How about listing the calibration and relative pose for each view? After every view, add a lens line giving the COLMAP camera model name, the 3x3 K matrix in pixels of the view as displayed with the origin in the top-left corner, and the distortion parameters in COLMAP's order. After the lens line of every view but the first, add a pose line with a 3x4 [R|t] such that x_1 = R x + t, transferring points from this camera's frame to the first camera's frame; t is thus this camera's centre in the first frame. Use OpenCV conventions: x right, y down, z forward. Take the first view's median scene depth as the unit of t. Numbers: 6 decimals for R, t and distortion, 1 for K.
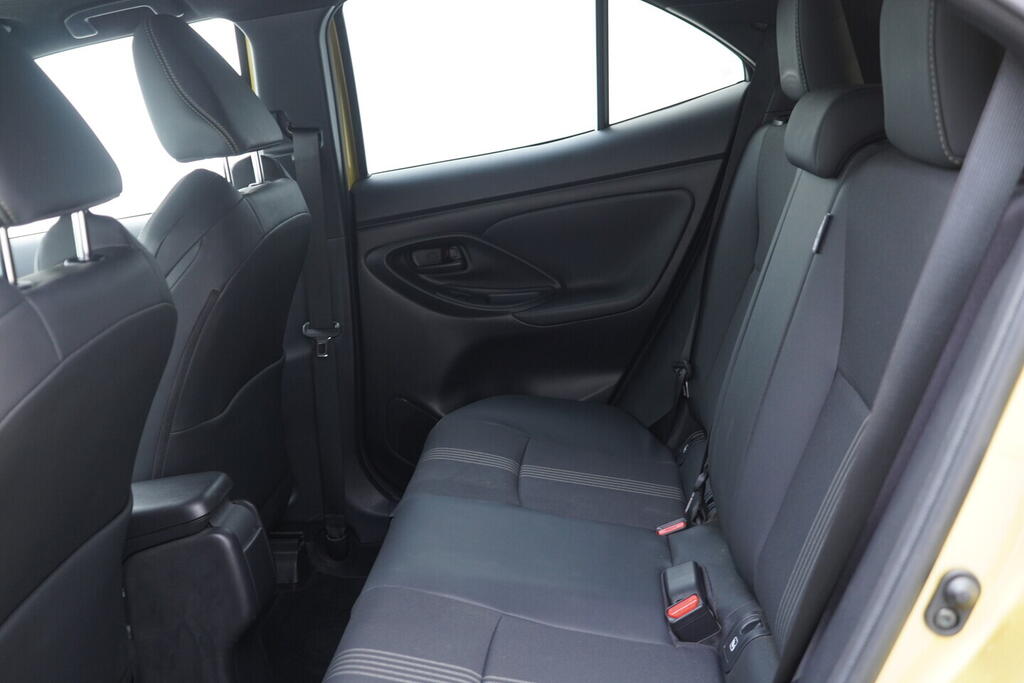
lens RADIAL K [[1089.3, 0, 512.0], [0, 1089.3, 341.5], [0, 0, 1]] dist [0.003299, -0.010498]
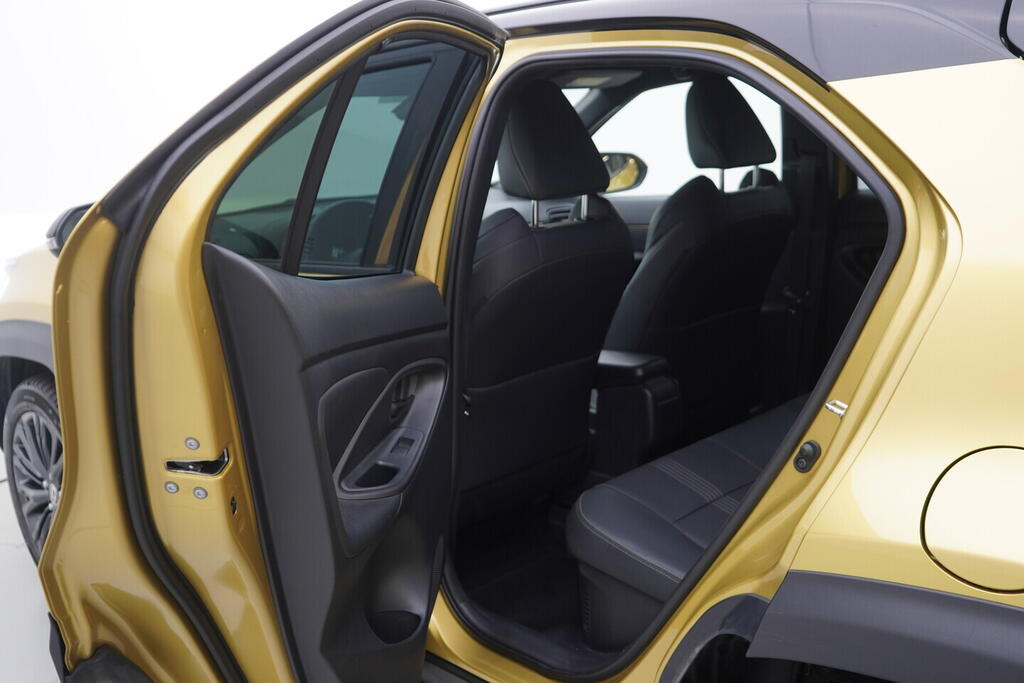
lens RADIAL K [[1089.3, 0, 512.0], [0, 1089.3, 341.5], [0, 0, 1]] dist [0.003299, -0.010498]
pose [[0.780941, 0.248197, -0.573175, 0.486995], [-0.223489, 0.967941, 0.114639, -0.040874], [0.583253, 0.038572, 0.811374, -0.470267]]
